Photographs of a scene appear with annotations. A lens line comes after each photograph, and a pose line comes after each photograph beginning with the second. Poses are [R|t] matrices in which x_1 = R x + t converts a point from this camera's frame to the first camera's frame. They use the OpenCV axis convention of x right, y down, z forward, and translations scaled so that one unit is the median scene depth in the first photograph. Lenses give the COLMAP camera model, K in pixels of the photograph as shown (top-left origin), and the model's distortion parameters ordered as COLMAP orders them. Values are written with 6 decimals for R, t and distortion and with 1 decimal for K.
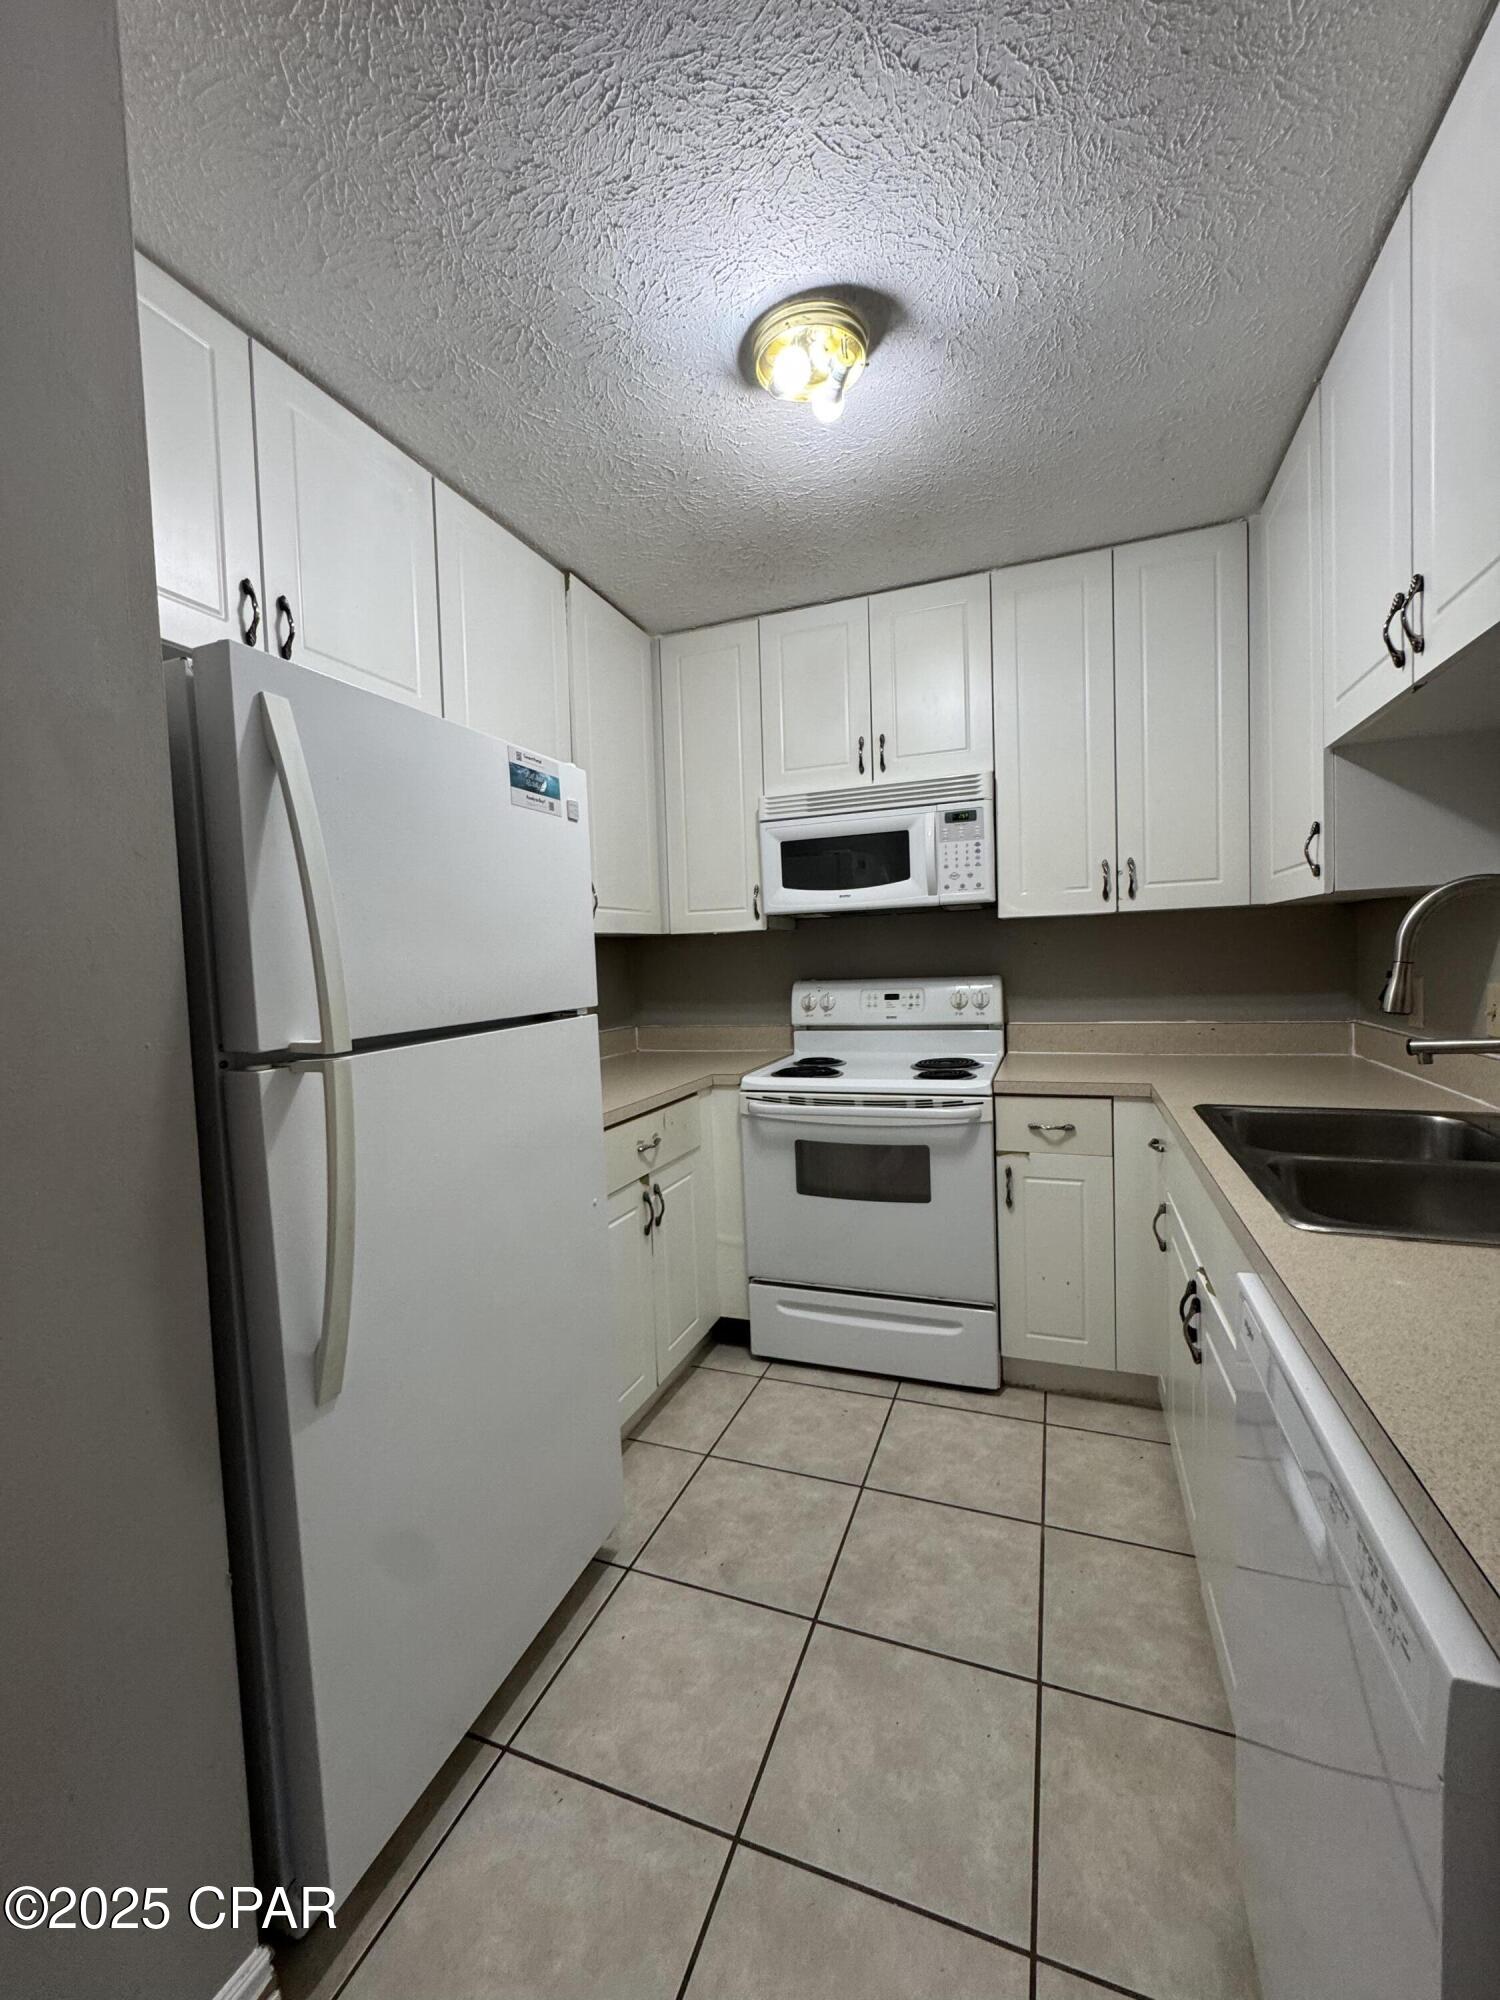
lens RADIAL K [[803.2, 0, 745.8], [0, 803.2, 999.1], [0, 0, 1]] dist [-0.000868, 0.000226]
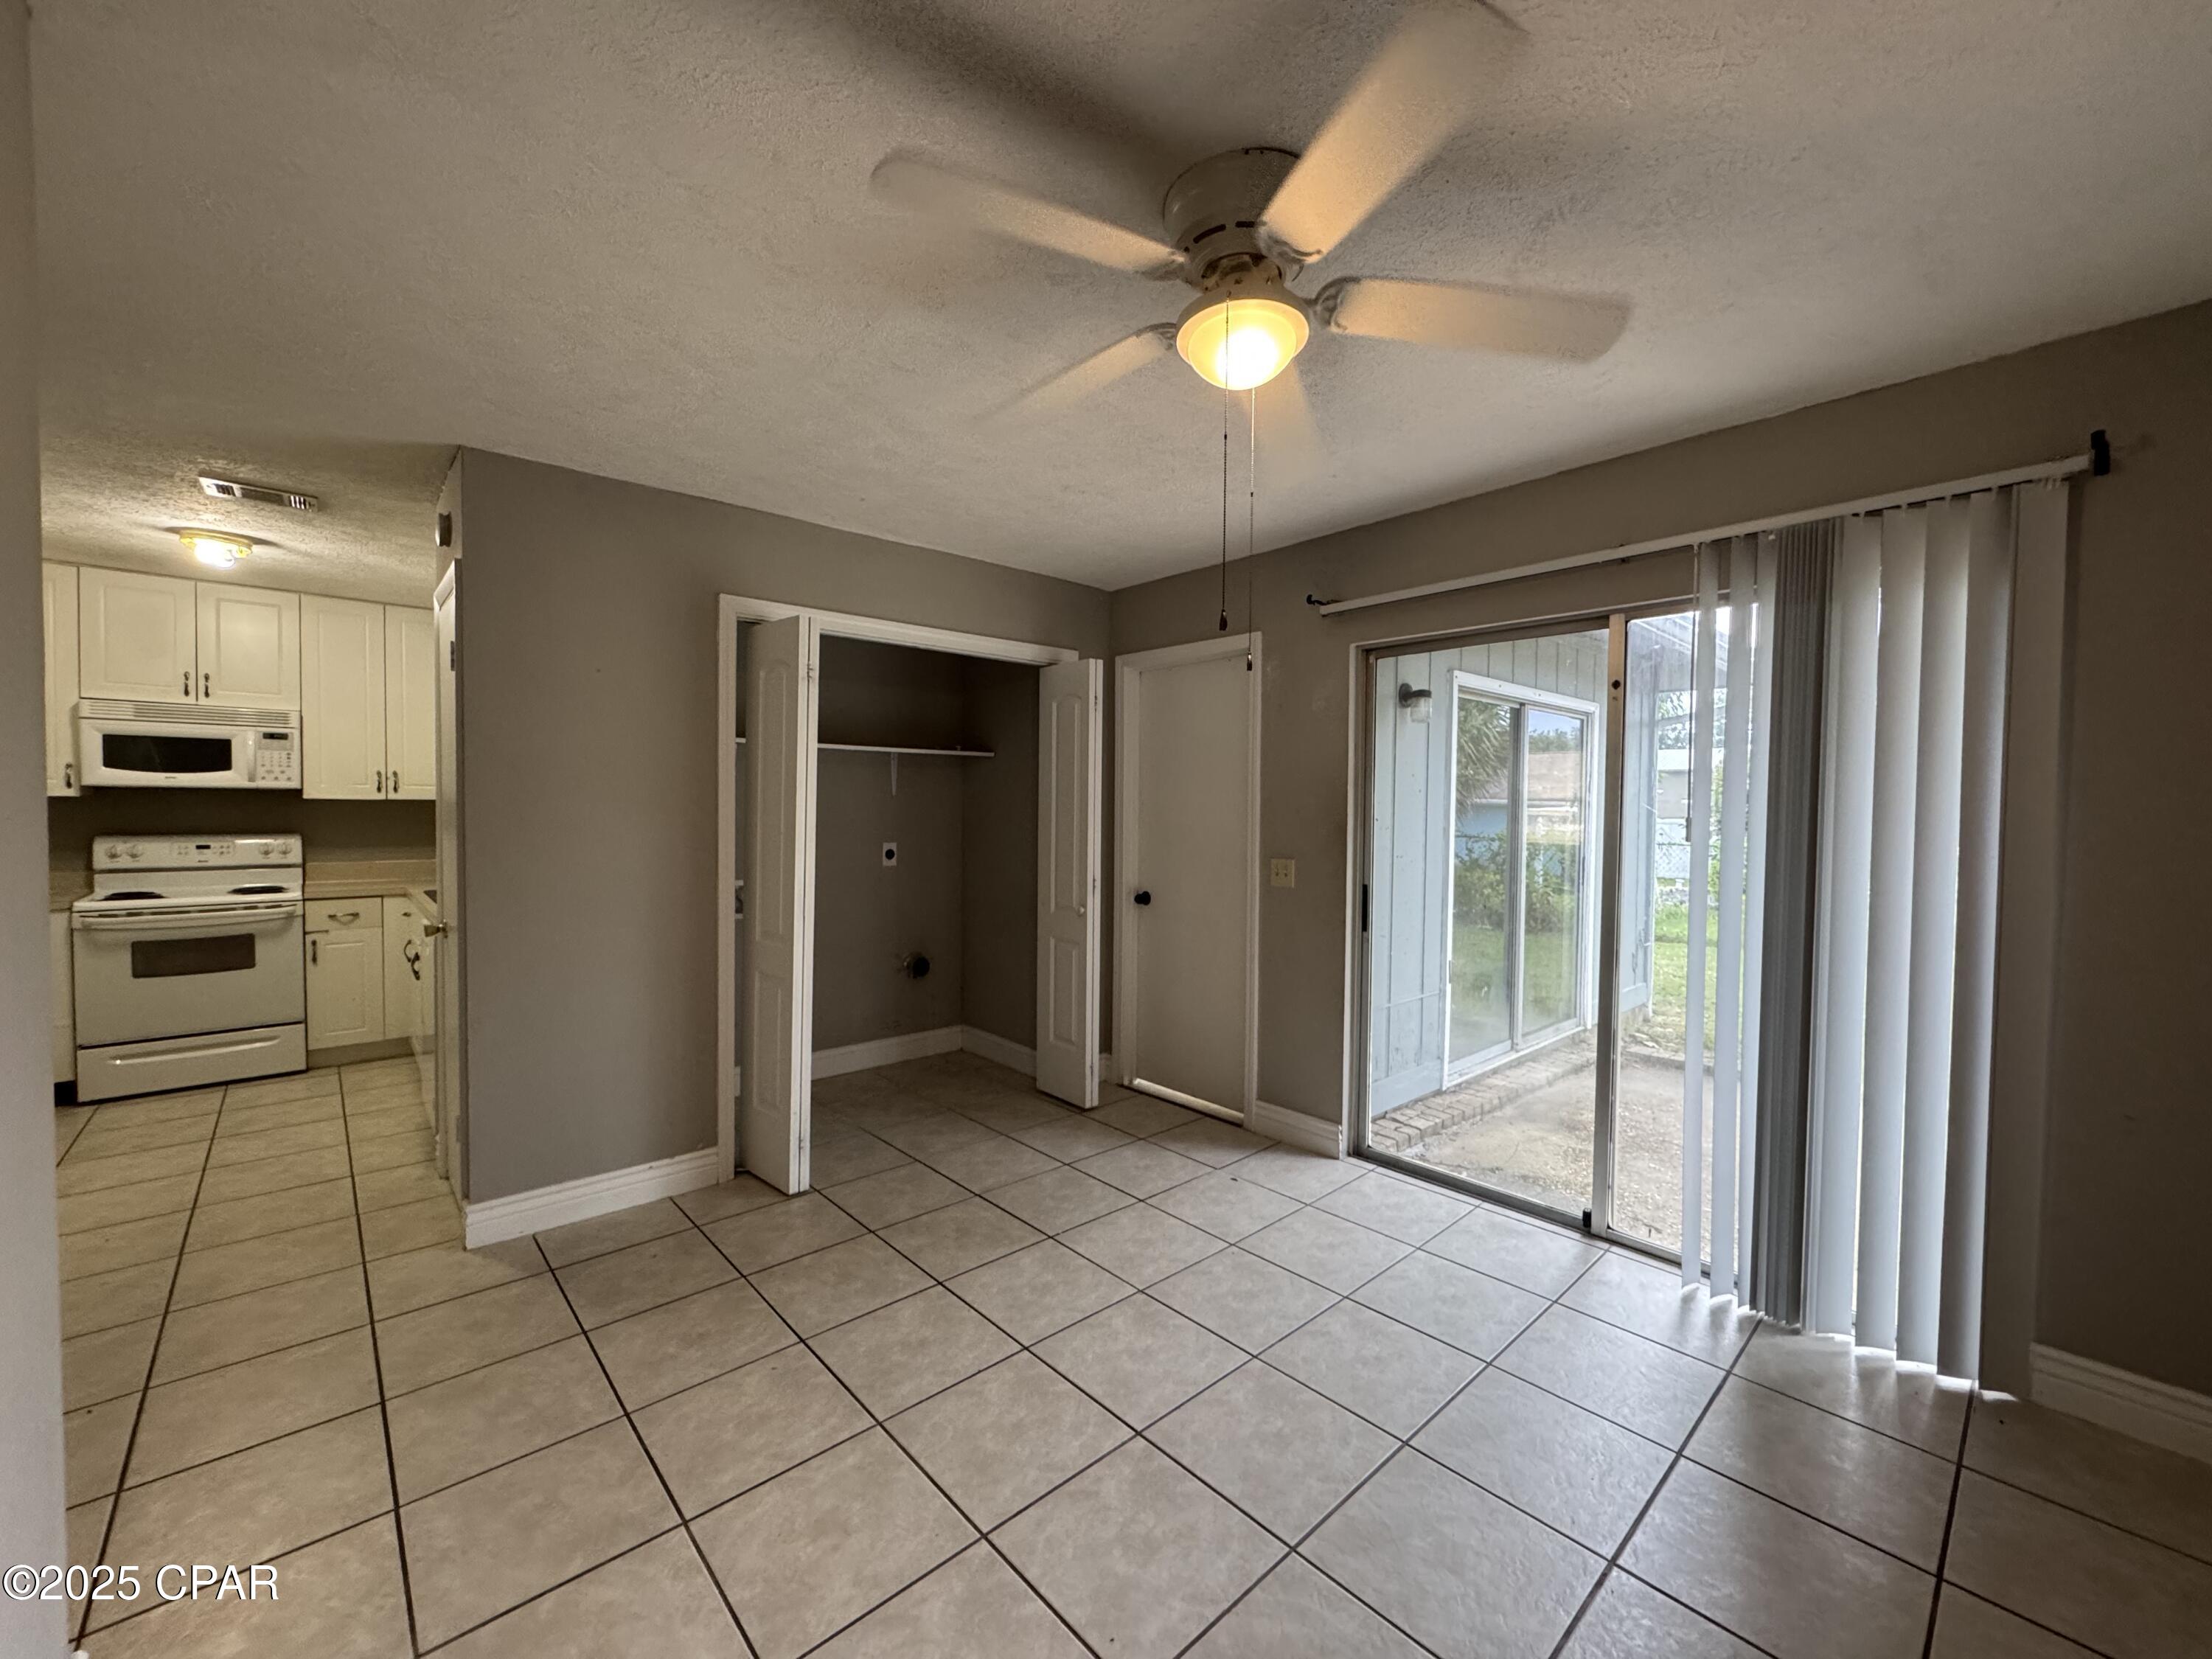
lens RADIAL K [[888.3, 0, 1101.3], [0, 888.3, 831.0], [0, 0, 1]] dist [-0.000868, 0.000226]
pose [[0.455218, 0.016637, 0.890225, -0.625570], [0.018510, 0.999433, -0.028143, 0.053572], [-0.890188, 0.029289, 0.454651, -1.435334]]
